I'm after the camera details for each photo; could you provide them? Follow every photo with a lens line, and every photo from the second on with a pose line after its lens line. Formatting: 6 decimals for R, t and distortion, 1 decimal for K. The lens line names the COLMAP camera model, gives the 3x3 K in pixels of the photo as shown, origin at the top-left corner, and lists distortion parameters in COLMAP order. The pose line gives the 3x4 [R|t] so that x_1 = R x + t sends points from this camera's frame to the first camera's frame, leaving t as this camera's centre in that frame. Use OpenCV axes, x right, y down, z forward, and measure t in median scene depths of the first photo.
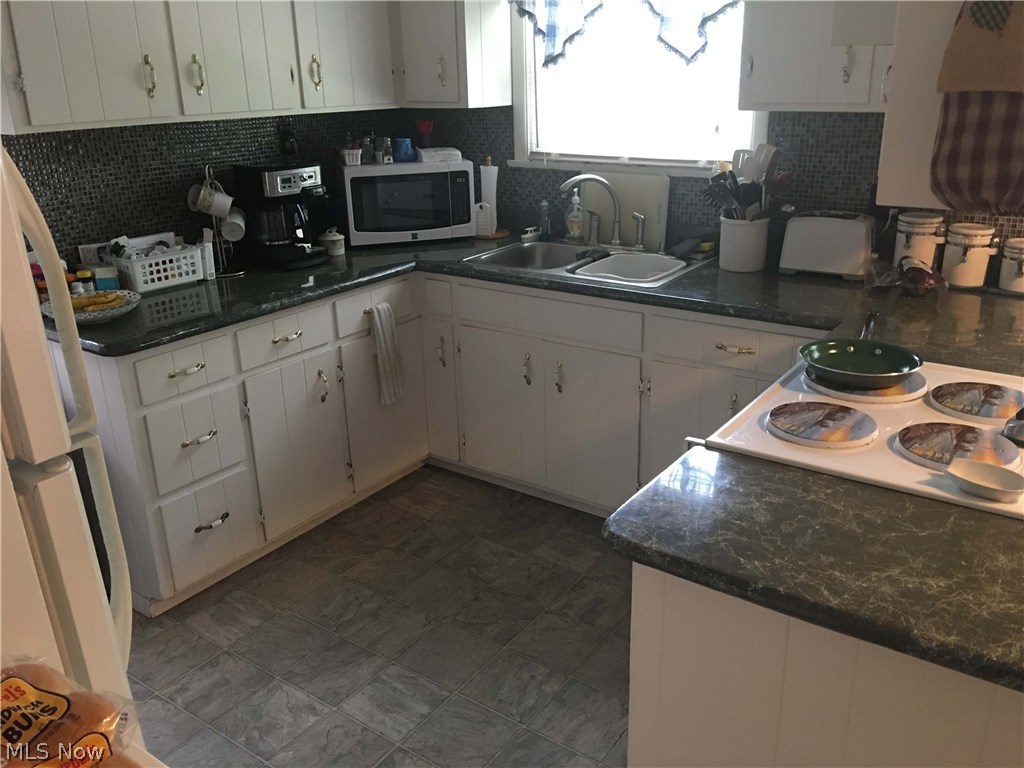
lens RADIAL K [[867.4, 0, 516.8], [0, 867.4, 385.9], [0, 0, 1]] dist [0.044273, -0.090823]
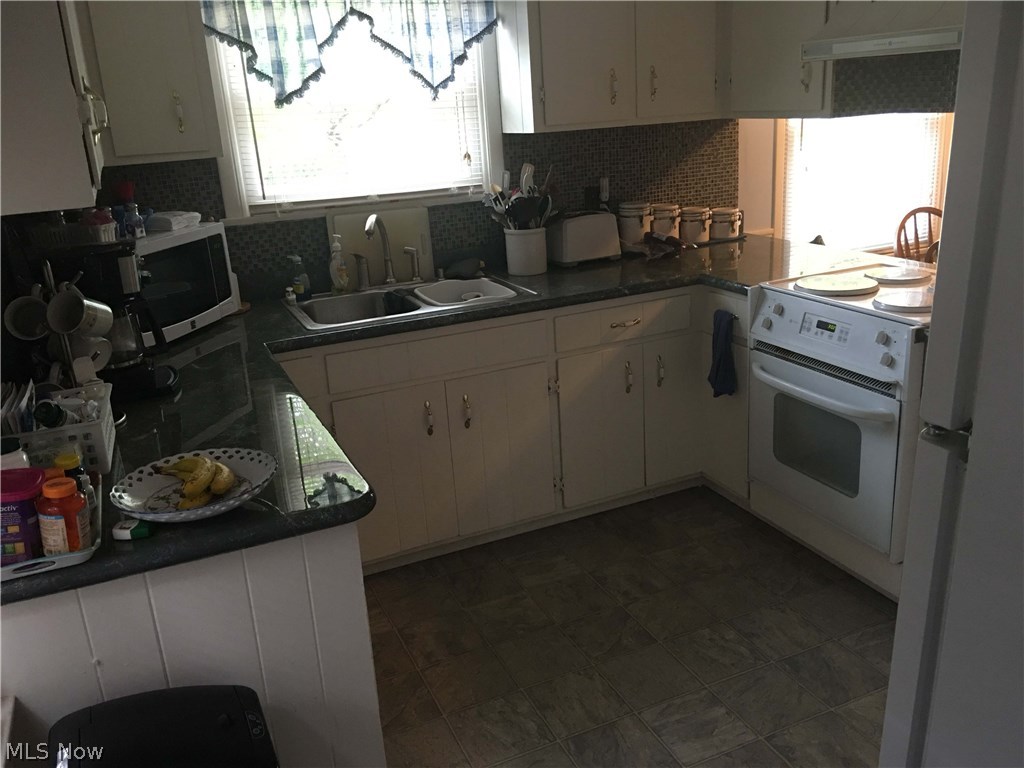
lens RADIAL K [[867.4, 0, 516.9], [0, 867.4, 381.5], [0, 0, 1]] dist [0.044273, -0.090823]
pose [[0.502012, -0.270119, 0.821596, -0.671141], [0.344796, 0.933724, 0.096307, -0.109871], [-0.793159, 0.234935, 0.561876, 0.385492]]
